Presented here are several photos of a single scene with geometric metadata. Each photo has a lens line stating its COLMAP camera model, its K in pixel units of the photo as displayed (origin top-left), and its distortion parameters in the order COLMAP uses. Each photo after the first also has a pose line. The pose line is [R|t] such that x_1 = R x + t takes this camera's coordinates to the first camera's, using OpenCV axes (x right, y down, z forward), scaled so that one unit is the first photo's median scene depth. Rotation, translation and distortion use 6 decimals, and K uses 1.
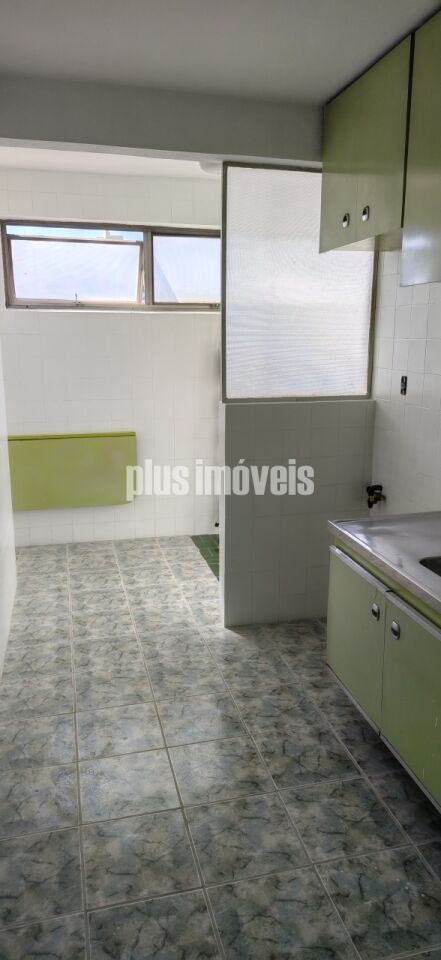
lens RADIAL K [[661.7, 0, 216.8], [0, 661.7, 476.9], [0, 0, 1]] dist [0.063449, -0.011329]
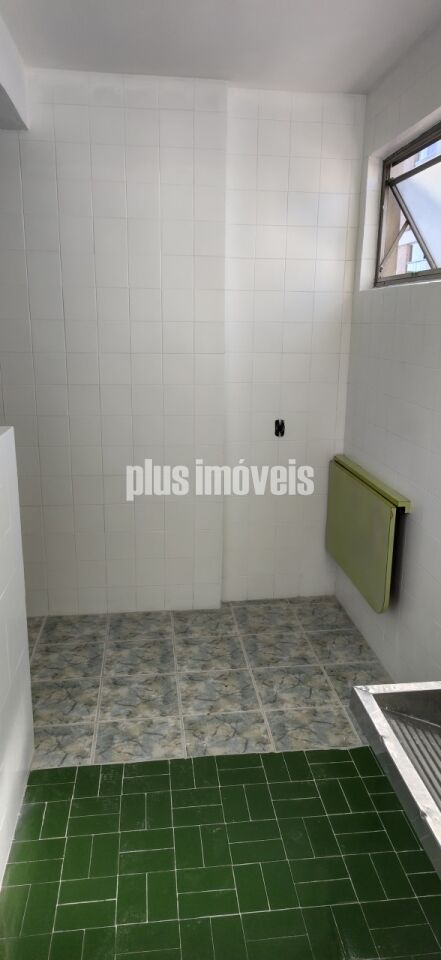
lens RADIAL K [[661.7, 0, 214.7], [0, 661.7, 482.1], [0, 0, 1]] dist [0.063449, -0.011329]
pose [[-0.135989, 0.223743, -0.965114, 0.527314], [-0.220210, 0.942968, 0.249638, -0.225602], [0.965927, 0.246476, -0.078963, 1.118993]]
